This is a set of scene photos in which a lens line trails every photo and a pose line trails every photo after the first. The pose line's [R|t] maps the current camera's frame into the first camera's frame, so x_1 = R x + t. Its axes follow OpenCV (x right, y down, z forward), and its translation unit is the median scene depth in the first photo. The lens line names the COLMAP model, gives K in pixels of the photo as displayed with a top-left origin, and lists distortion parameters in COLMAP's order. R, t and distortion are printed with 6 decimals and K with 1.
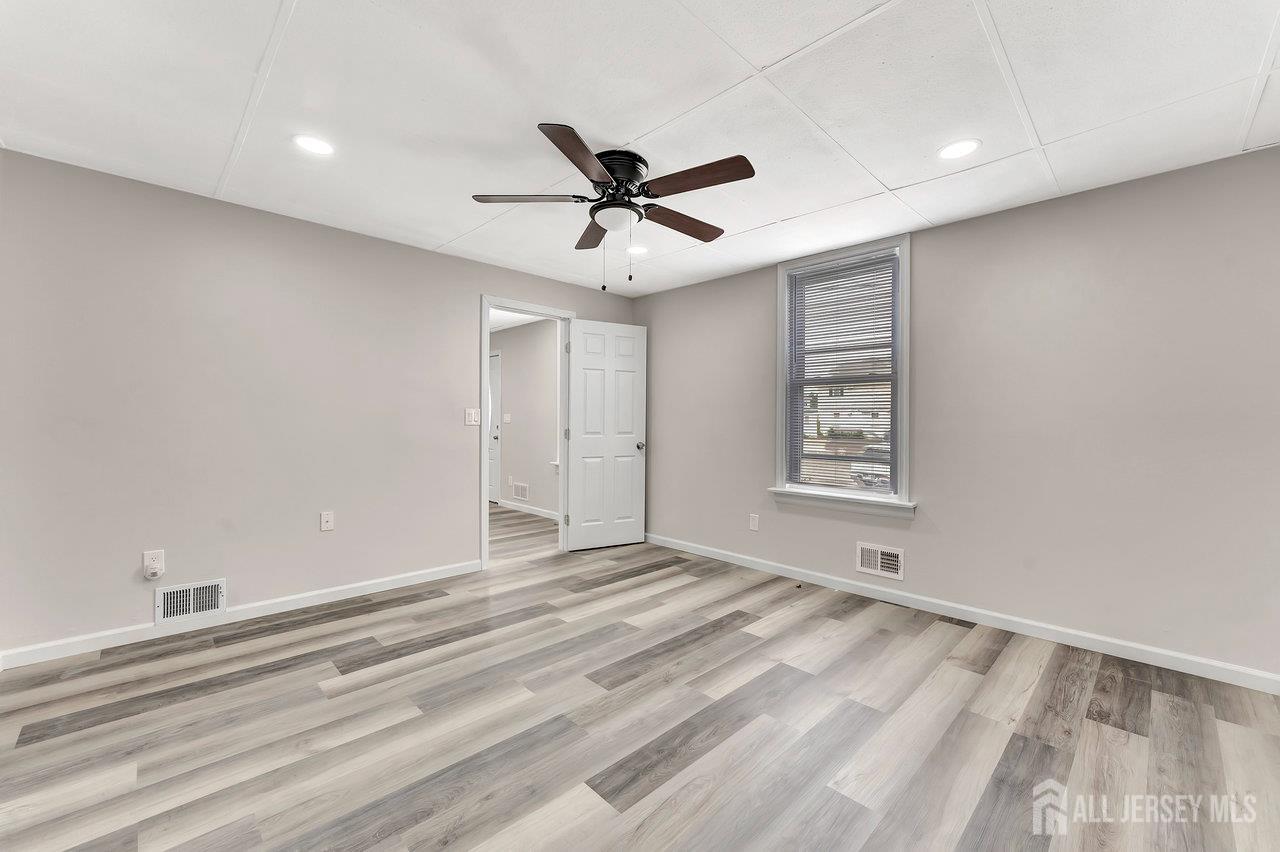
lens RADIAL K [[523.0, 0, 633.4], [0, 523.0, 421.2], [0, 0, 1]] dist [0.000488, -0.000031]
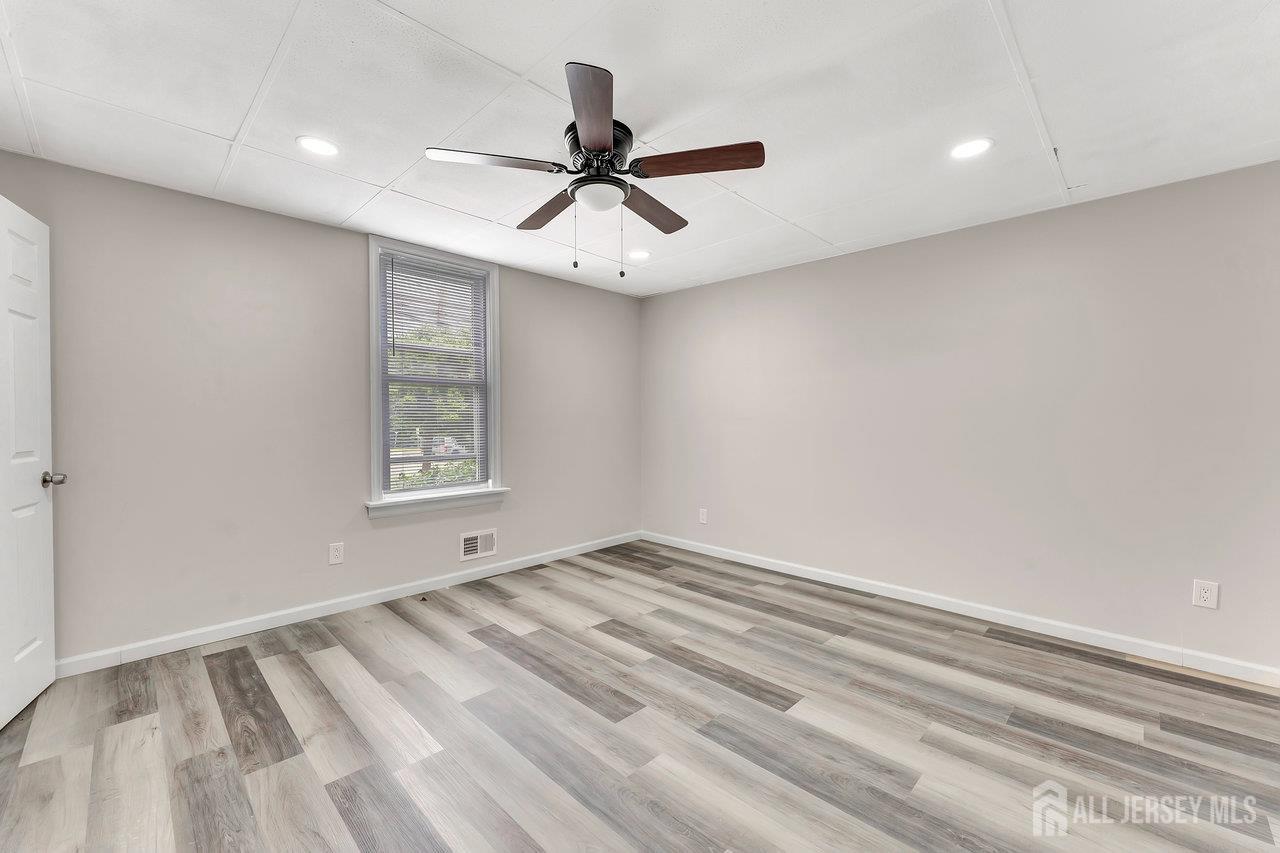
lens RADIAL K [[523.0, 0, 633.4], [0, 523.0, 421.7], [0, 0, 1]] dist [0.000488, -0.000031]
pose [[-0.029081, -0.012454, 0.999499, -0.859433], [0.003533, 0.999915, 0.012562, -0.015010], [-0.999571, 0.003896, -0.029035, 0.903307]]
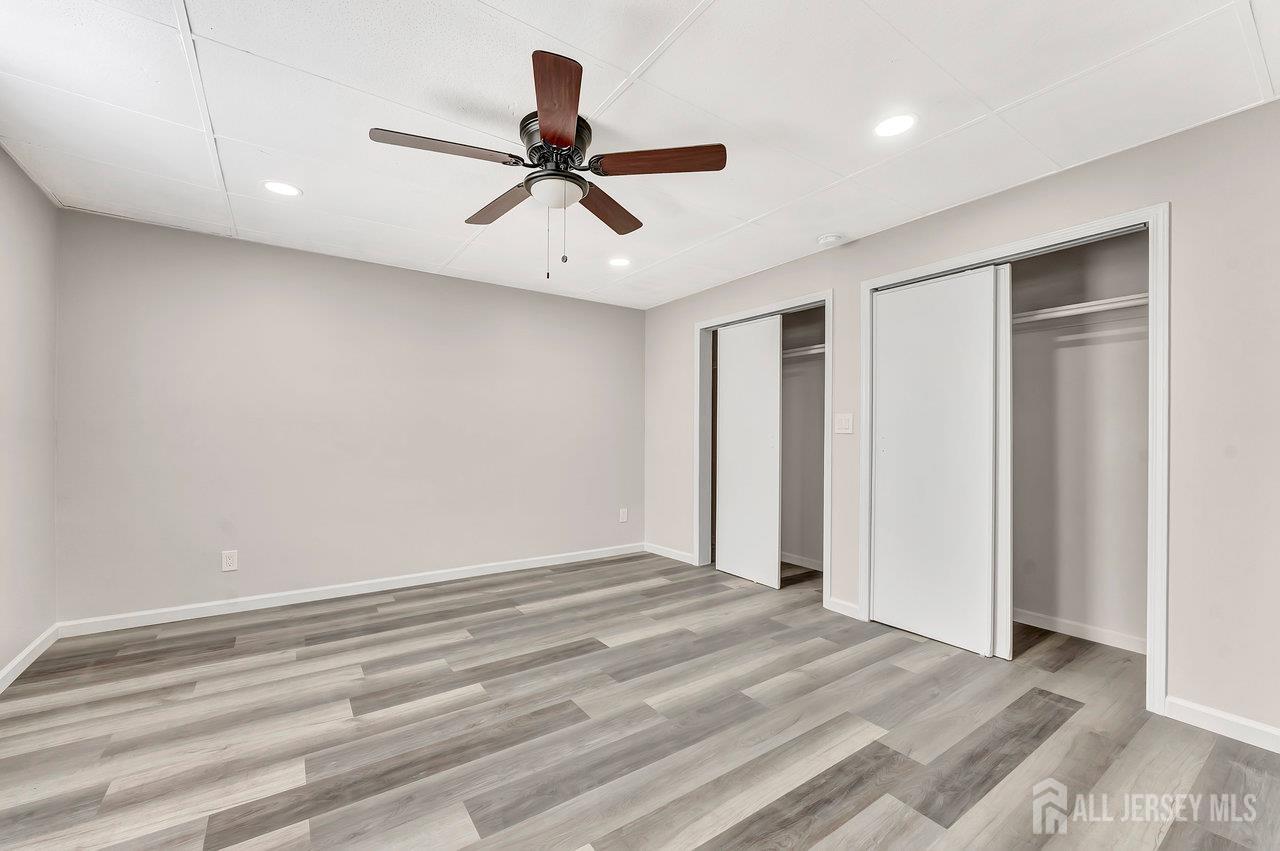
lens RADIAL K [[510.5, 0, 640.0], [0, 510.5, 429.1], [0, 0, 1]] dist [-0.000659, -0.000152]
pose [[-0.989040, -0.012695, 0.147098, -0.271233], [-0.012936, 0.999916, -0.000680, -0.002482], [-0.147077, -0.002576, -0.989122, 1.676534]]
